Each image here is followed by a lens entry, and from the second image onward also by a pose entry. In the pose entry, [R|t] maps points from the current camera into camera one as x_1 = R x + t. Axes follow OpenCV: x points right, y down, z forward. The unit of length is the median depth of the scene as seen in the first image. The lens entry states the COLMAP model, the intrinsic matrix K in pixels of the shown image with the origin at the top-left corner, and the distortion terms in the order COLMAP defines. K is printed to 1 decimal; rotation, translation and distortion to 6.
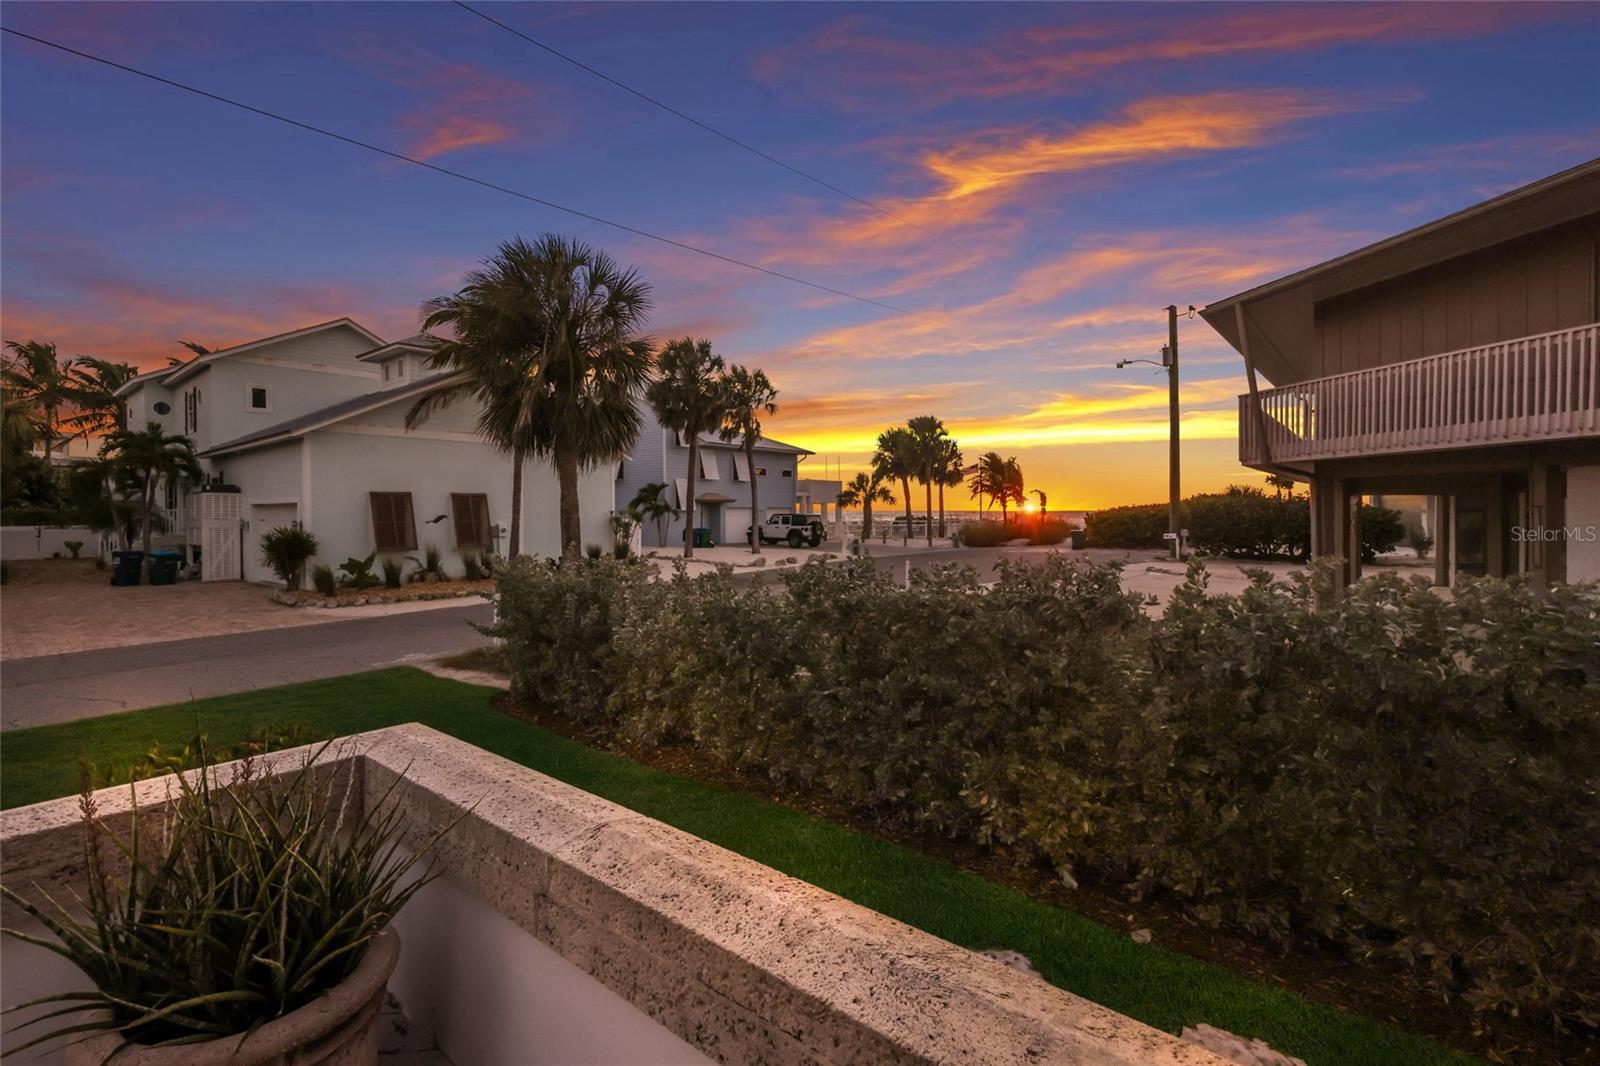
lens RADIAL K [[713.3, 0, 800.0], [0, 713.3, 533.0], [0, 0, 1]] dist [0.000314, 0.000034]
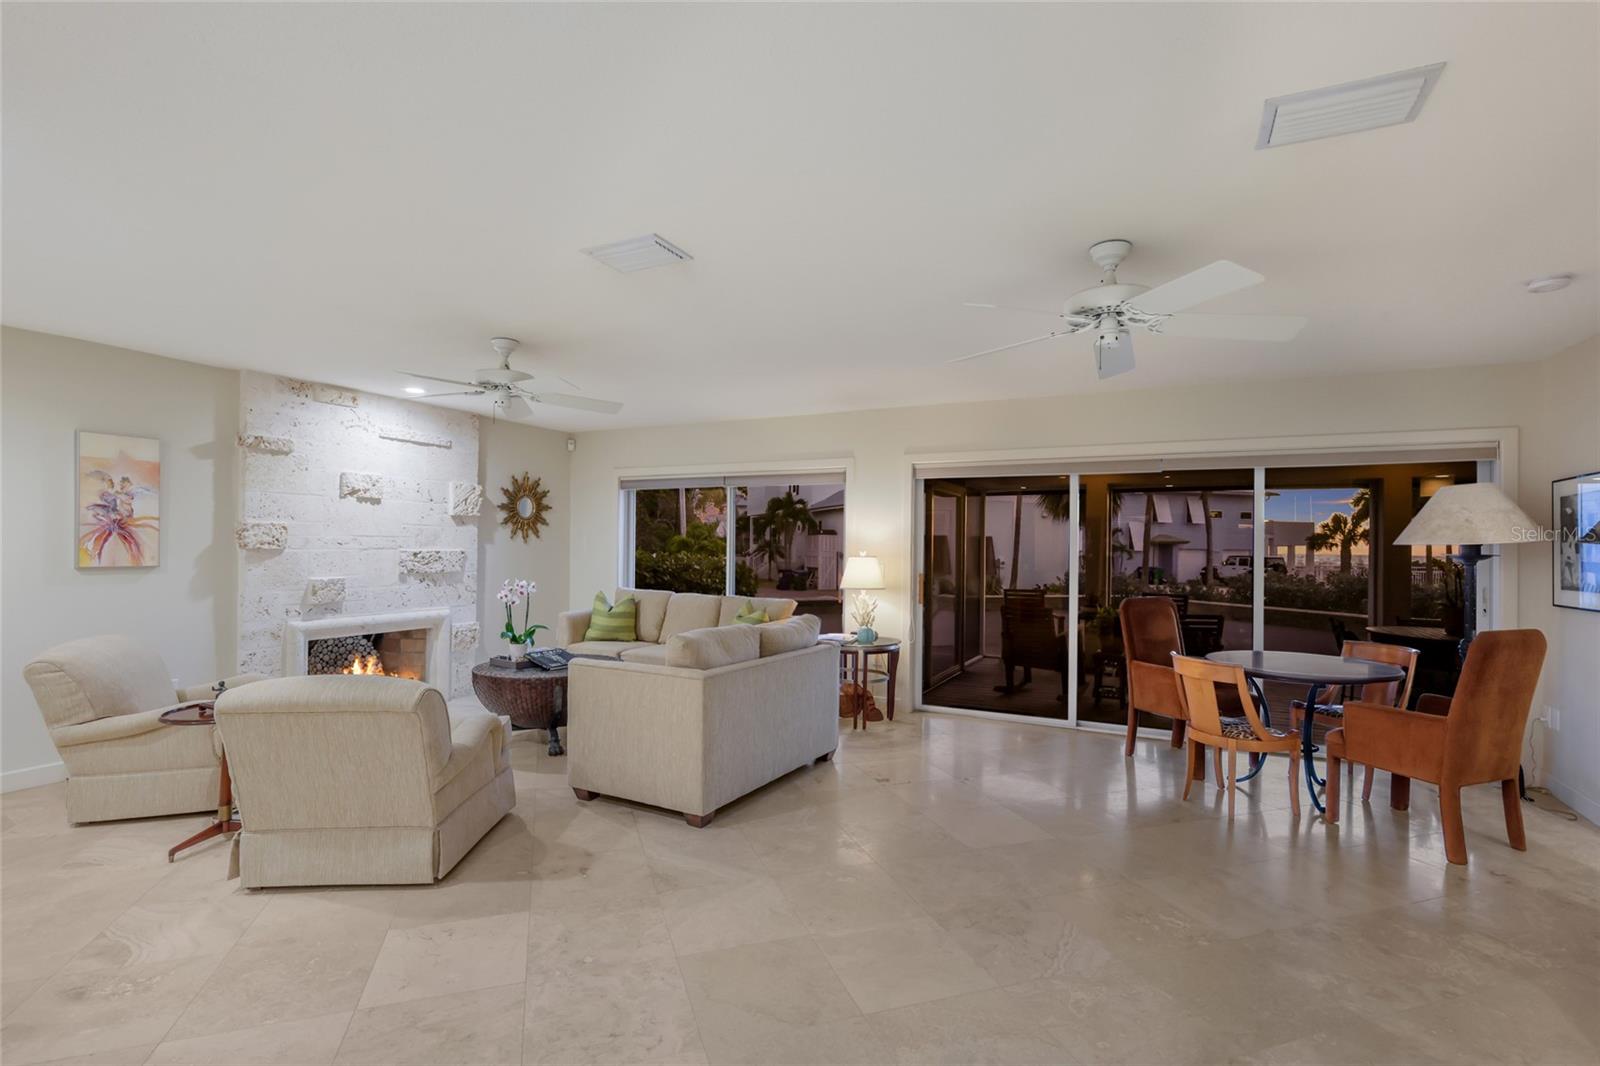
lens RADIAL K [[744.8, 0, 797.1], [0, 744.8, 536.4], [0, 0, 1]] dist [0.000408, -0.000035]
pose [[0.842961, 0.006190, -0.537940, 0.015396], [-0.032043, 0.998736, -0.038718, 0.007958], [0.537020, 0.049875, 0.842094, -0.260841]]
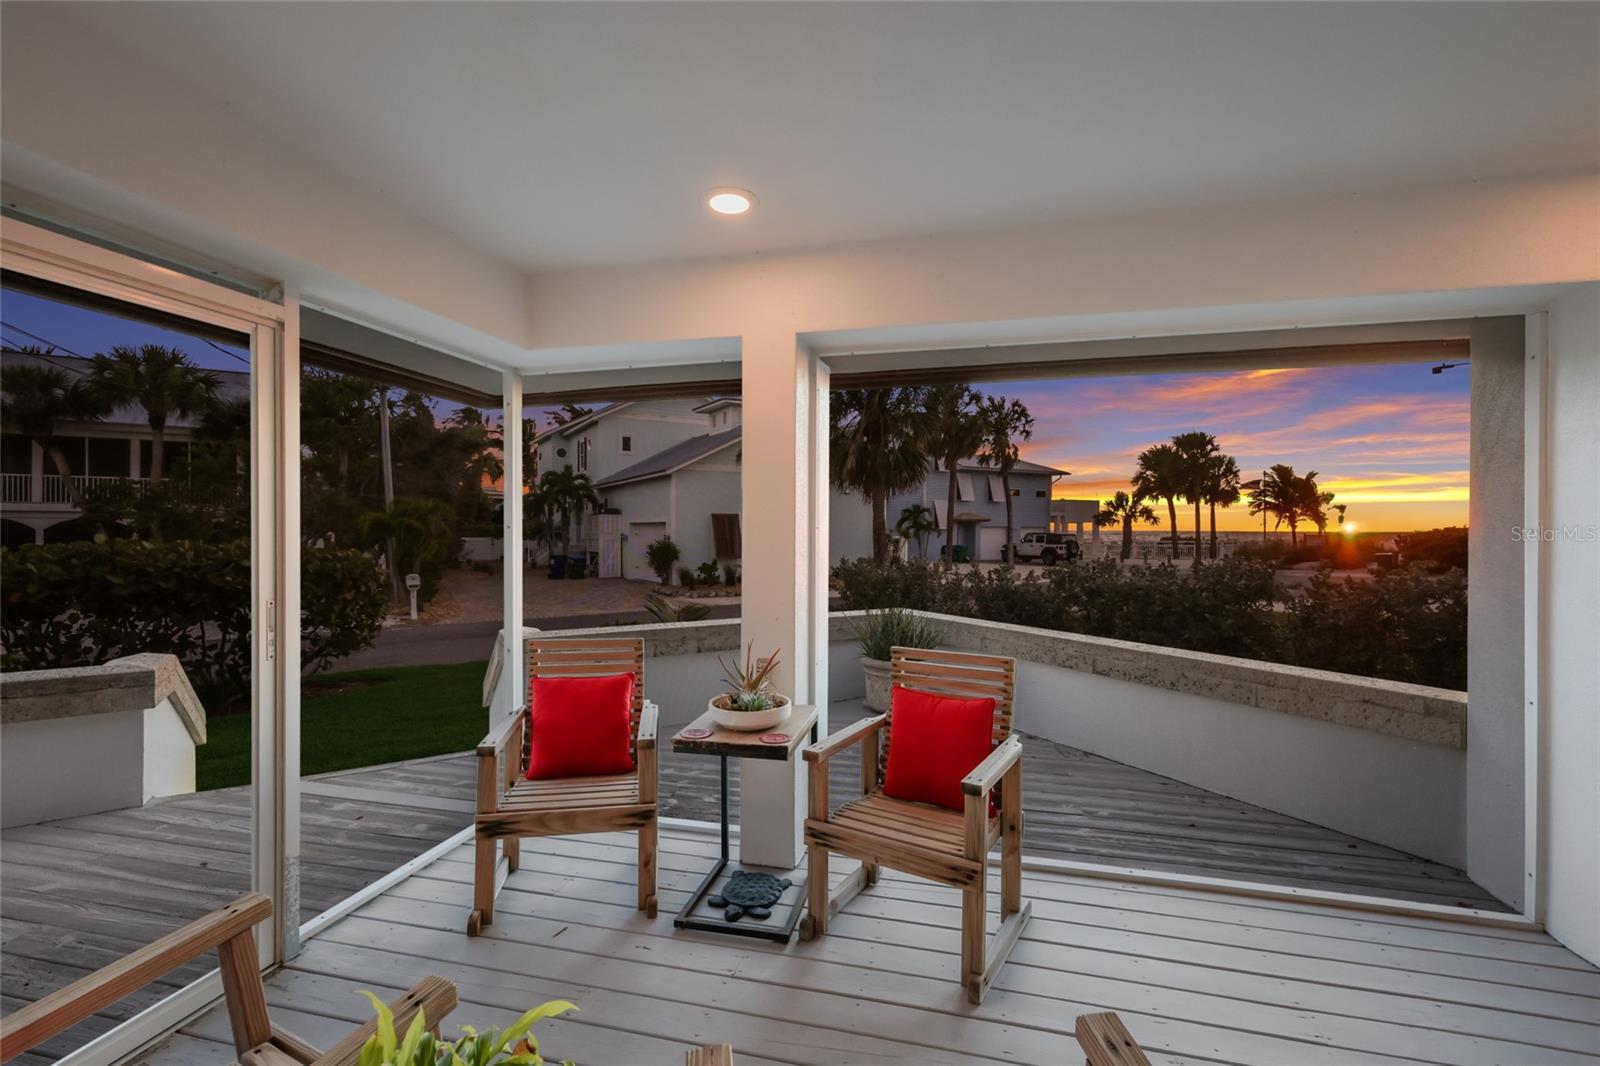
lens RADIAL K [[701.3, 0, 793.3], [0, 701.3, 527.9], [0, 0, 1]] dist [0.011118, 0.000022]
pose [[0.937701, 0.004963, -0.347408, -0.001457], [-0.016415, 0.999414, -0.030031, 0.003063], [0.347055, 0.033863, 0.937233, -0.093022]]
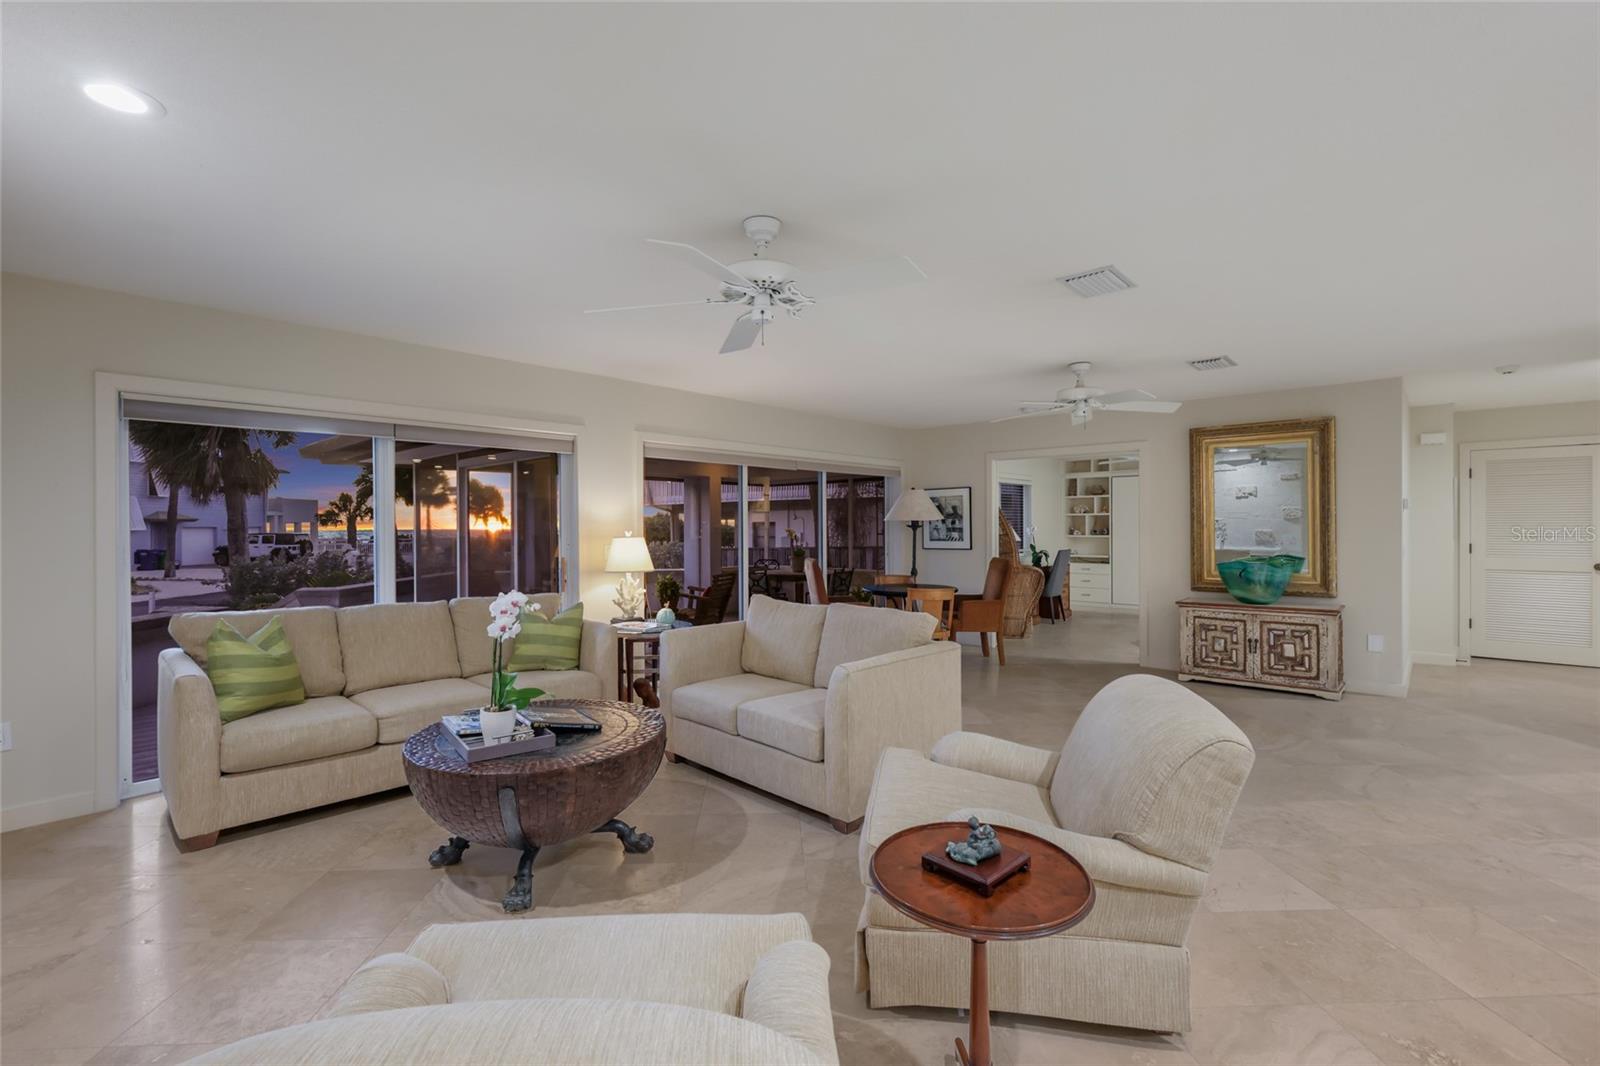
lens RADIAL K [[701.4, 0, 800.0], [0, 701.4, 533.0], [0, 0, 1]] dist [0.000598, -0.000331]
pose [[0.748370, -0.008130, 0.663231, -0.115246], [0.025196, 0.999552, -0.016177, 0.007989], [-0.662803, 0.028817, 0.748239, -0.246522]]
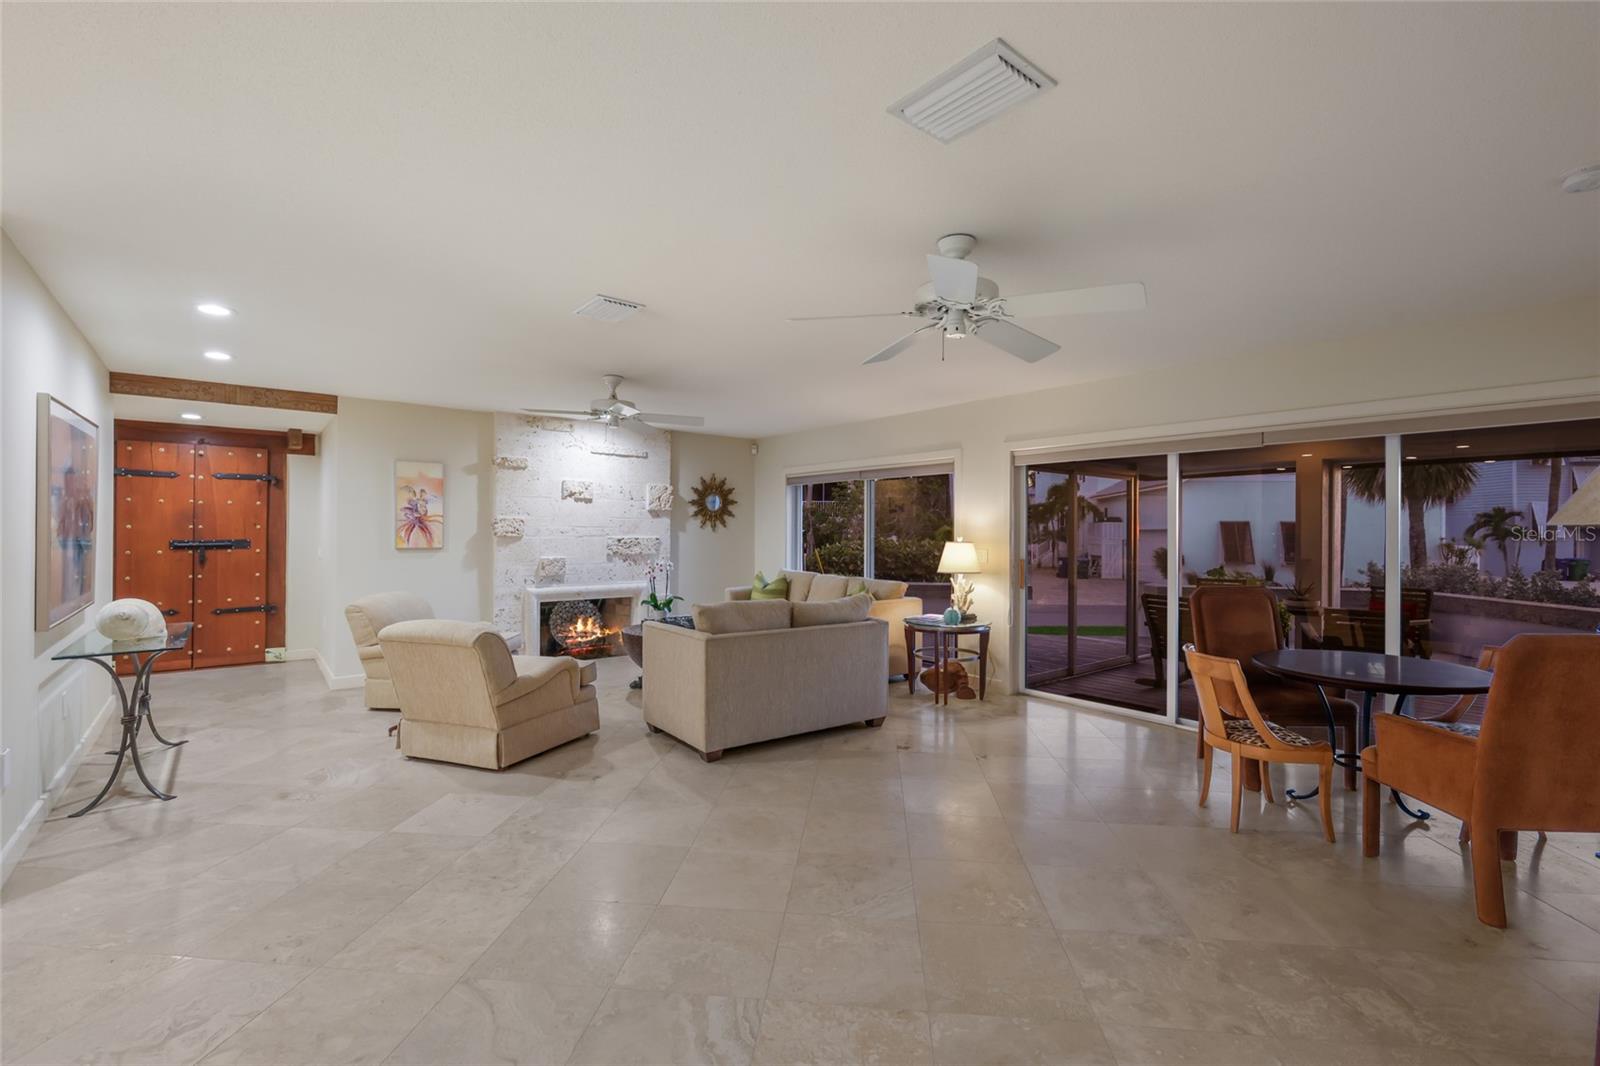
lens RADIAL K [[695.7, 0, 801.0], [0, 695.7, 526.3], [0, 0, 1]] dist [-0.000180, -0.000157]
pose [[0.548682, 0.000057, -0.836031, 0.050098], [-0.035638, 0.999093, -0.023321, 0.007100], [0.835271, 0.042591, 0.548187, -0.236487]]
